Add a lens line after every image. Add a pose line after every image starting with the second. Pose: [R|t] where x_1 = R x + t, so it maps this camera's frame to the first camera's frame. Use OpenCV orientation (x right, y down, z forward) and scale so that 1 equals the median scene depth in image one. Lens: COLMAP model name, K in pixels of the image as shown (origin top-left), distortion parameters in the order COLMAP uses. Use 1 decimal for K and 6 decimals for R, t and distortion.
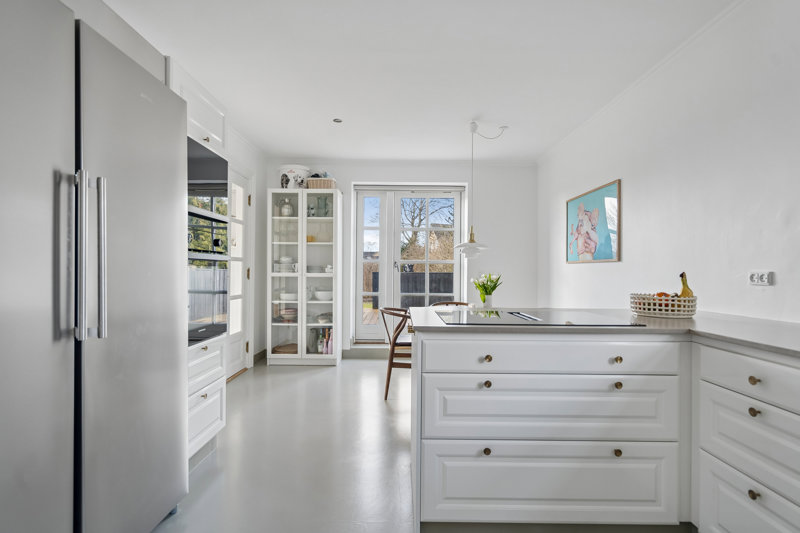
lens RADIAL K [[392.2, 0, 397.5], [0, 392.2, 269.4], [0, 0, 1]] dist [0.011622, -0.000136]
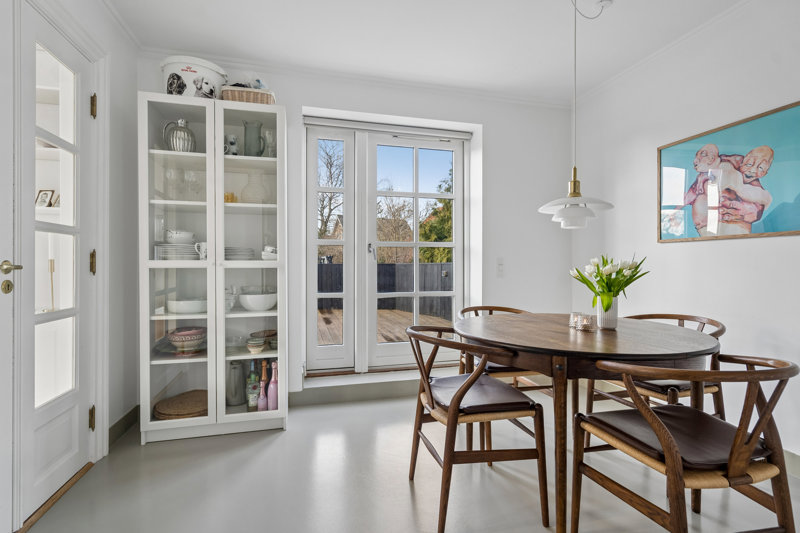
lens RADIAL K [[392.2, 0, 403.8], [0, 392.2, 265.1], [0, 0, 1]] dist [0.011622, -0.000136]
pose [[0.966398, -0.008409, 0.256912, -0.132519], [0.006783, 0.999951, 0.007216, 0.012848], [-0.256960, -0.005231, 0.966408, 0.419916]]
